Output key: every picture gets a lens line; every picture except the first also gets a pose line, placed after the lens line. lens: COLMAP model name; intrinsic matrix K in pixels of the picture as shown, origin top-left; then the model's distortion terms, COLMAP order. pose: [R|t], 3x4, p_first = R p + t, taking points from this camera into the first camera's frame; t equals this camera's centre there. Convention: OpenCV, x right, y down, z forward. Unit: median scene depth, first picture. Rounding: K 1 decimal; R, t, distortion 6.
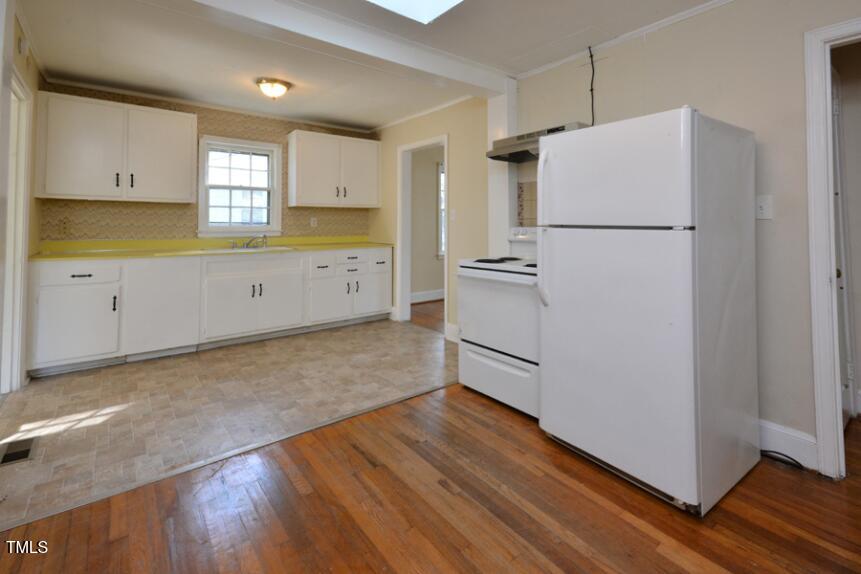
lens RADIAL K [[409.5, 0, 456.1], [0, 409.5, 222.0], [0, 0, 1]] dist [-0.001657, -0.001270]
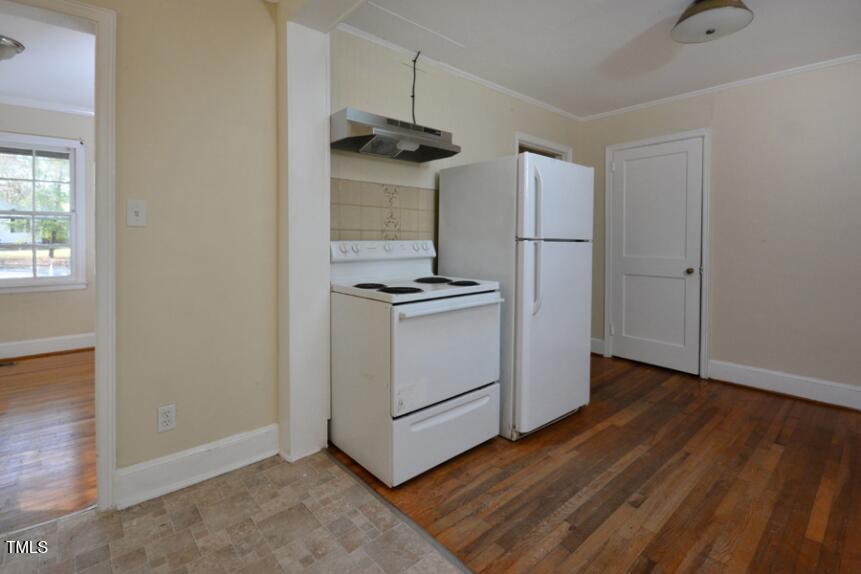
lens RADIAL K [[409.5, 0, 427.1], [0, 409.5, 241.5], [0, 0, 1]] dist [-0.001657, -0.001270]
pose [[-0.034476, -0.011068, 0.999344, -0.479961], [-0.012891, 0.999860, 0.010629, 0.004495], [-0.999322, -0.012516, -0.034614, 0.752994]]
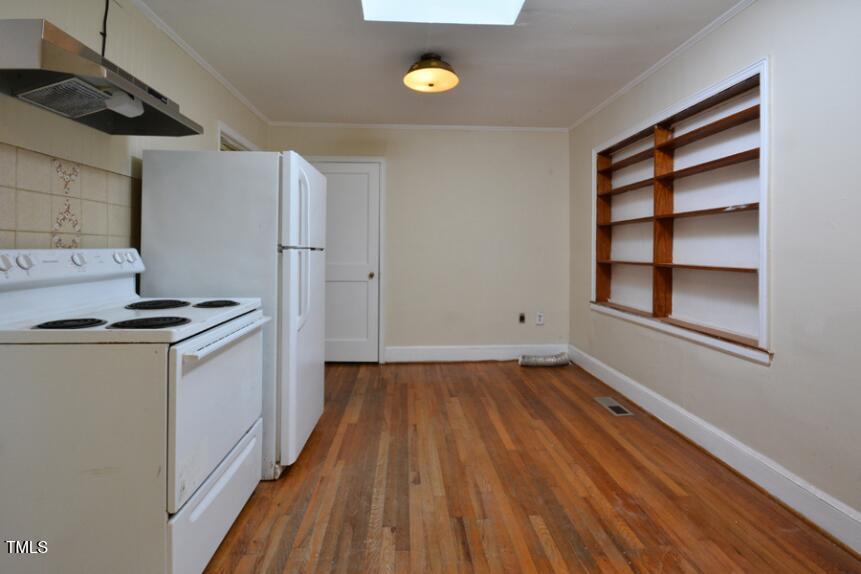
lens RADIAL K [[409.5, 0, 433.7], [0, 409.5, 246.2], [0, 0, 1]] dist [-0.001657, -0.001270]
pose [[-0.809630, -0.002788, 0.586934, -0.349964], [-0.013218, 0.999822, -0.013483, 0.009091], [-0.586792, -0.018674, -0.809522, 0.919328]]
